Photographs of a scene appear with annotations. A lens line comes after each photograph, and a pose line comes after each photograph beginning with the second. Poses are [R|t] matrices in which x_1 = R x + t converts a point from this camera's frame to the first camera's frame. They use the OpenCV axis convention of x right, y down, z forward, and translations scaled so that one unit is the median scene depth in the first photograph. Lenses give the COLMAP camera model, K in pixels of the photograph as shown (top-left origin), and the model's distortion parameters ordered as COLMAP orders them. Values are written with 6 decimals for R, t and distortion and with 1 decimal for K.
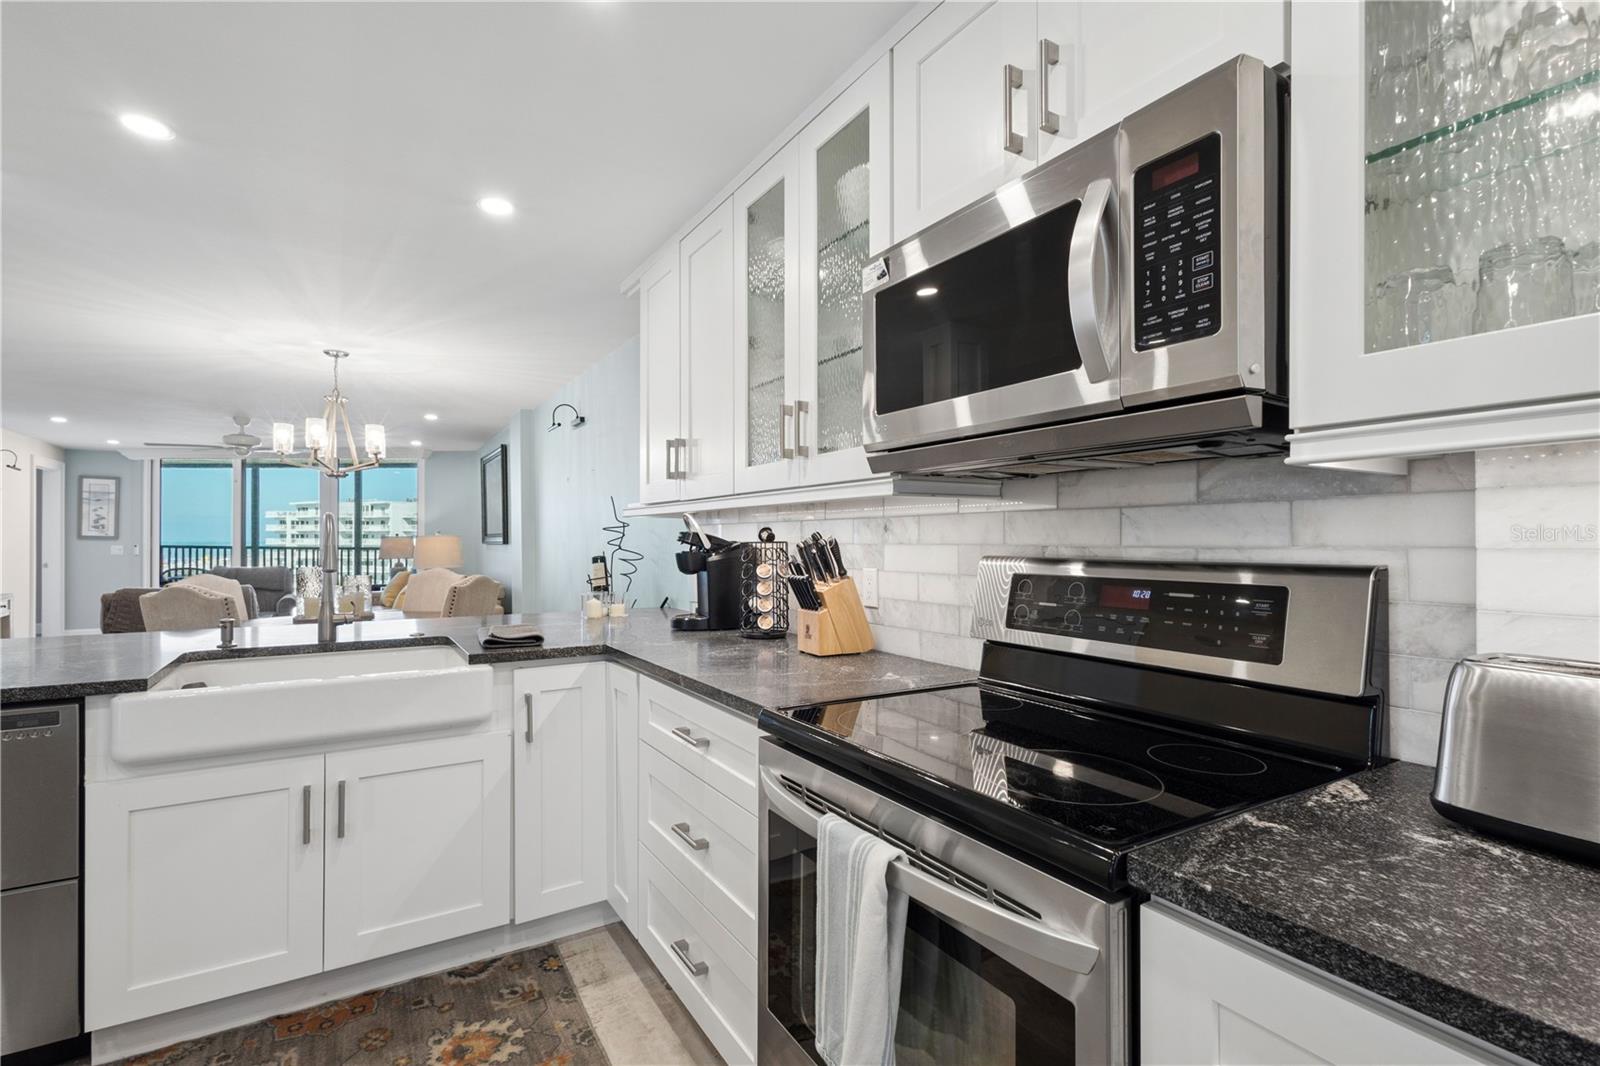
lens RADIAL K [[733.7, 0, 795.4], [0, 733.7, 538.6], [0, 0, 1]] dist [0.010717, -0.000215]
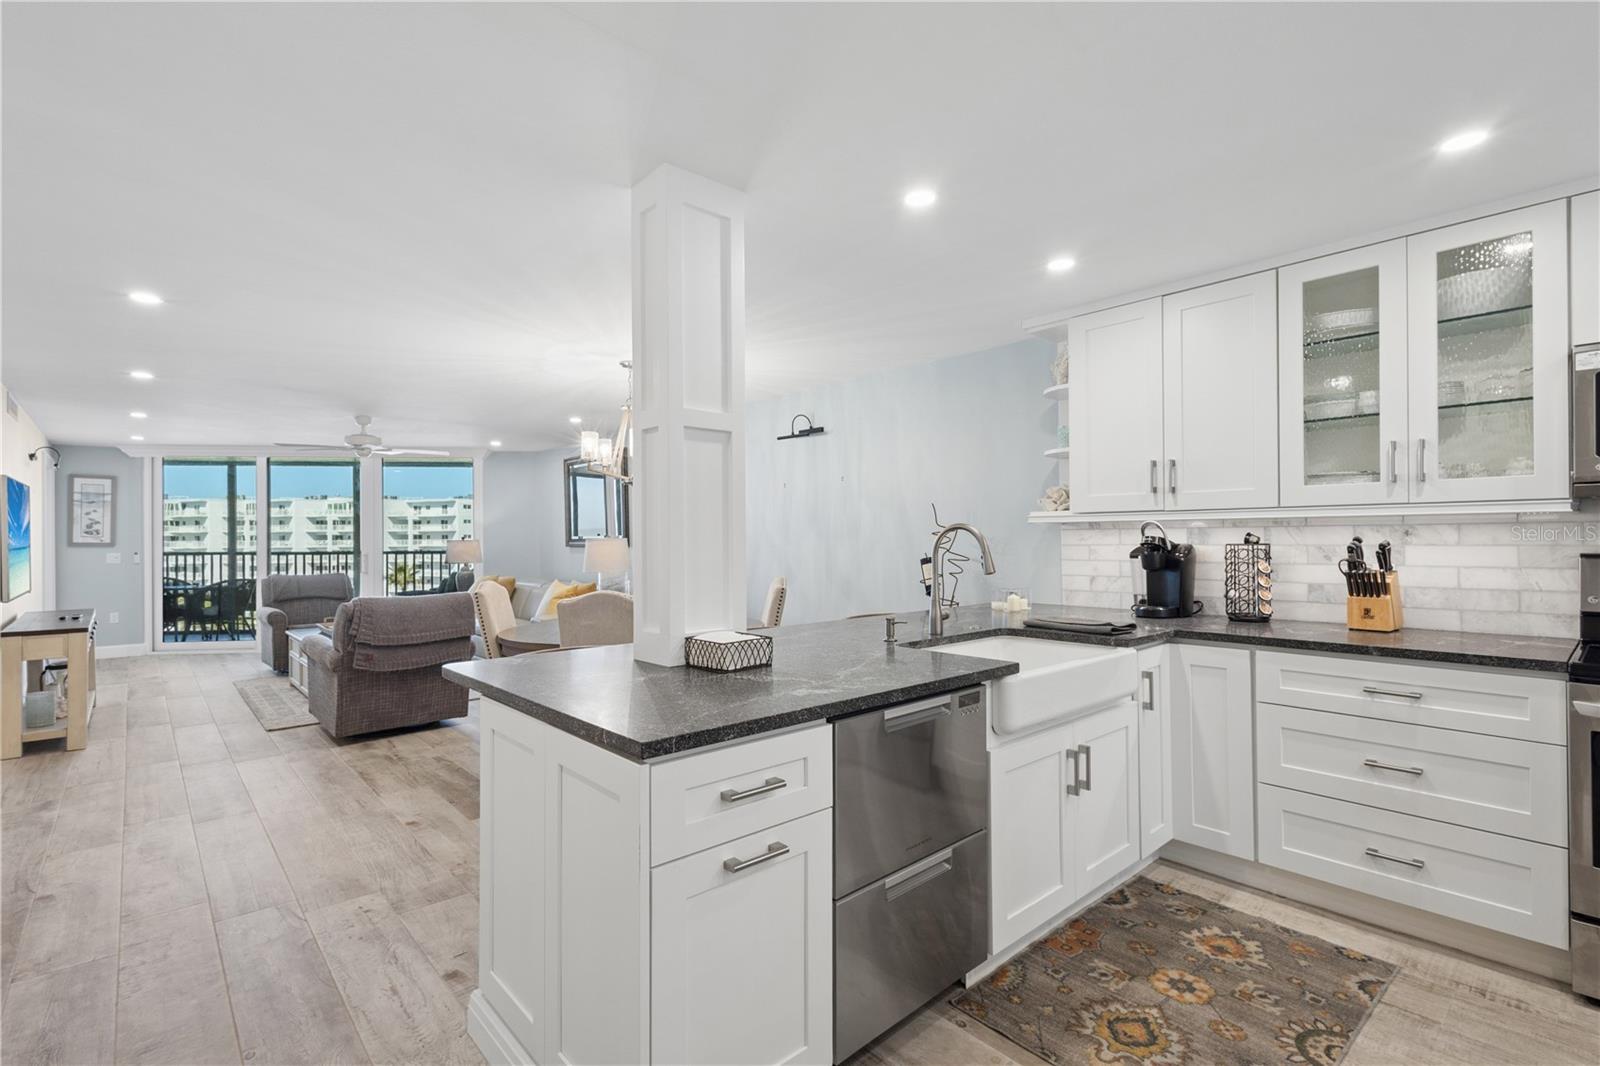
lens RADIAL K [[738.9, 0, 798.7], [0, 738.9, 535.2], [0, 0, 1]] dist [0.010770, -0.000570]
pose [[0.984353, -0.009061, 0.175975, -0.654857], [0.009237, 0.999957, -0.000182, -0.011129], [-0.175966, 0.001805, 0.984395, -0.063215]]
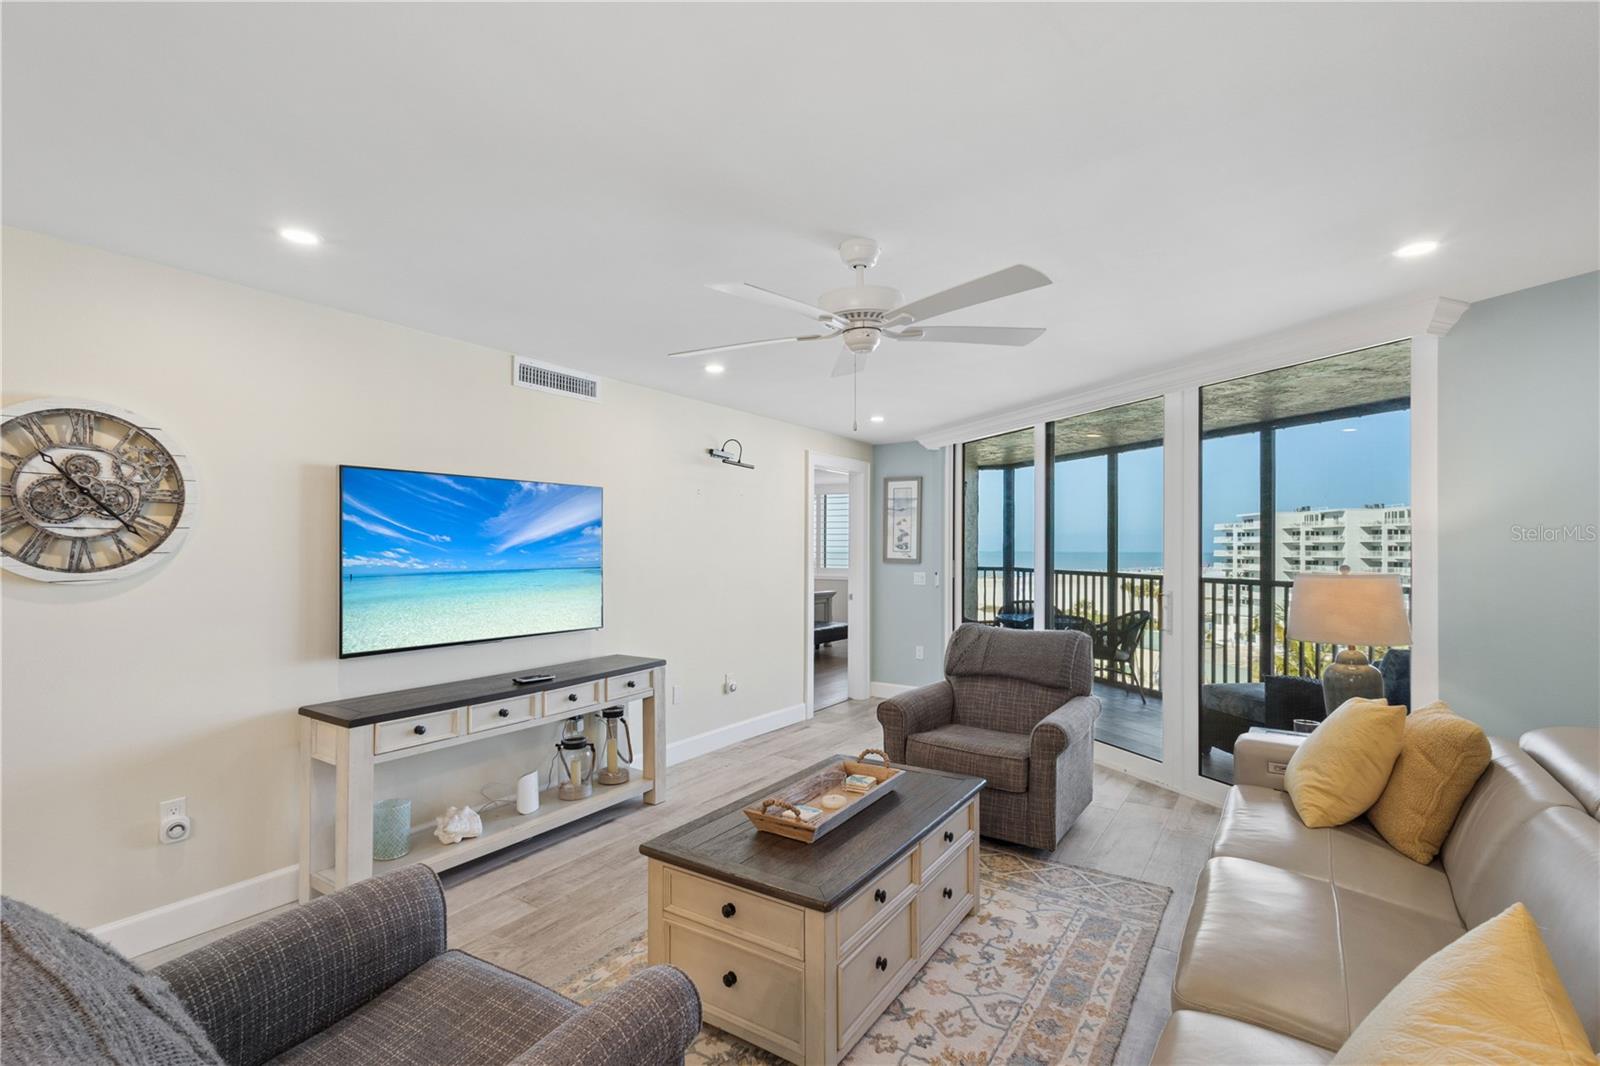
lens RADIAL K [[738.9, 0, 798.7], [0, 738.9, 535.2], [0, 0, 1]] dist [0.010770, -0.000570]
pose [[0.420315, -0.015454, -0.907247, -0.789334], [-0.002508, 0.999831, -0.018193, -0.032297], [0.907375, 0.009922, 0.420205, 1.474781]]
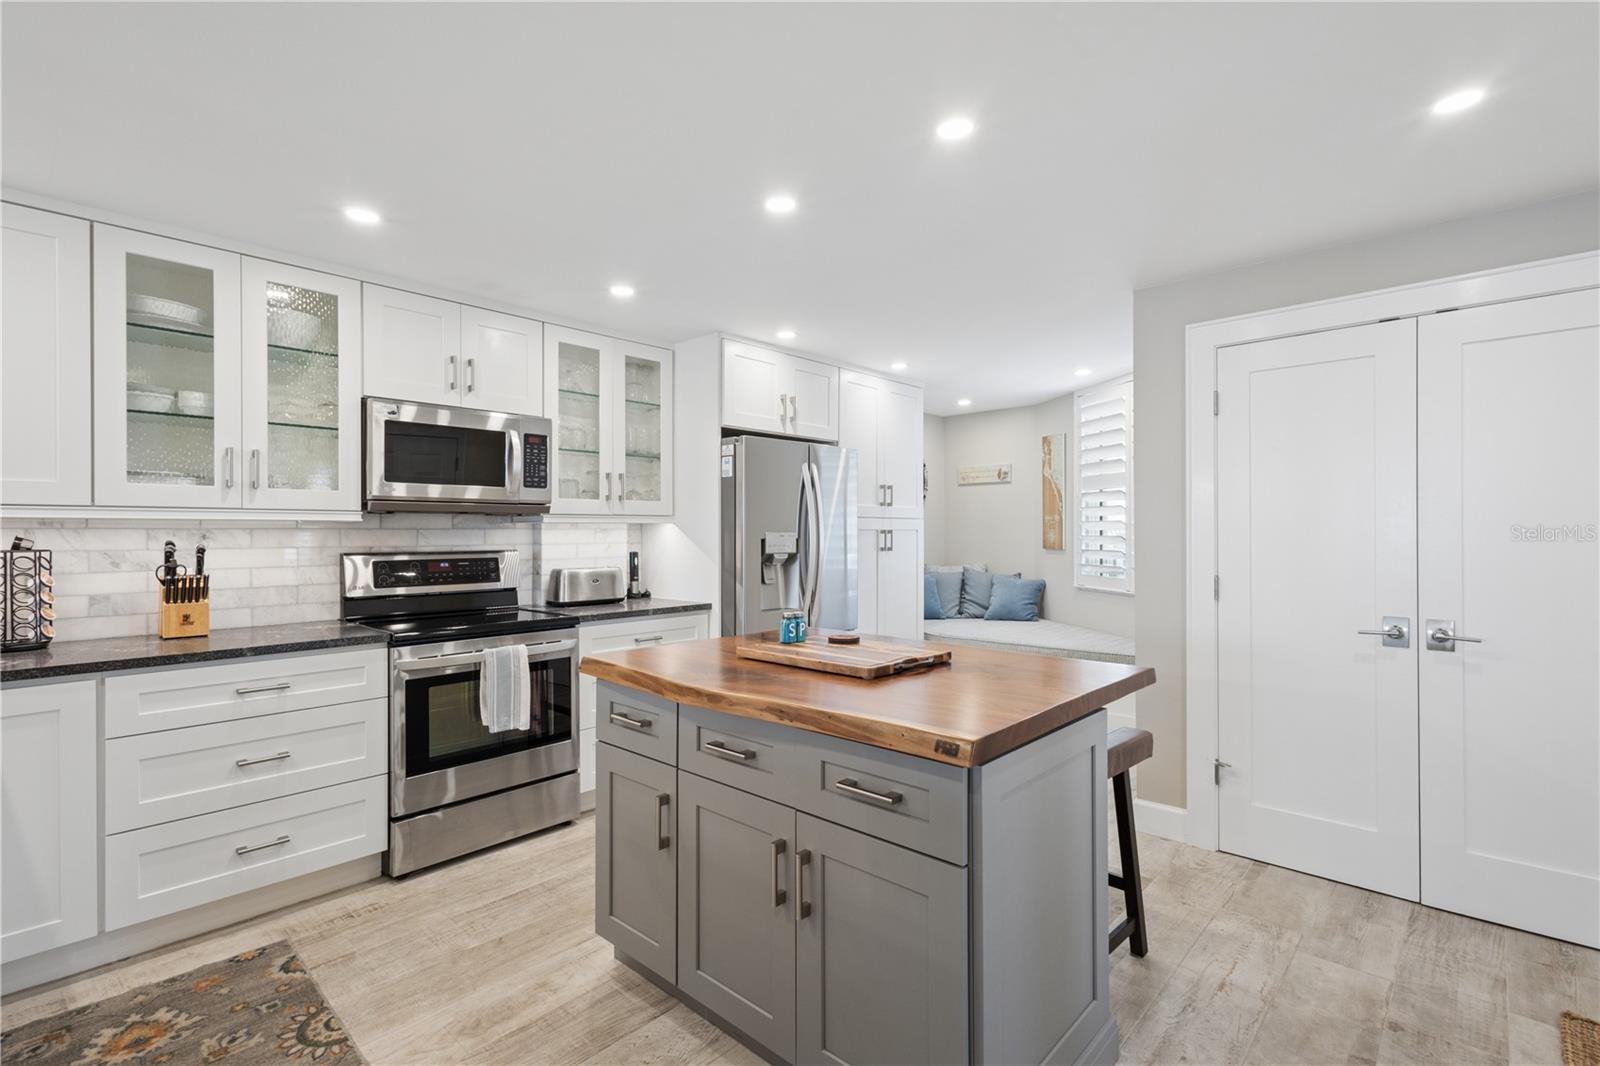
lens RADIAL K [[736.4, 0, 794.9], [0, 736.4, 533.6], [0, 0, 1]] dist [0.002064, -0.001340]
pose [[-0.260982, -0.001000, 0.965343, -0.803410], [0.001952, 0.999997, 0.001564, -0.011294], [-0.965342, 0.002293, -0.260979, 0.176391]]
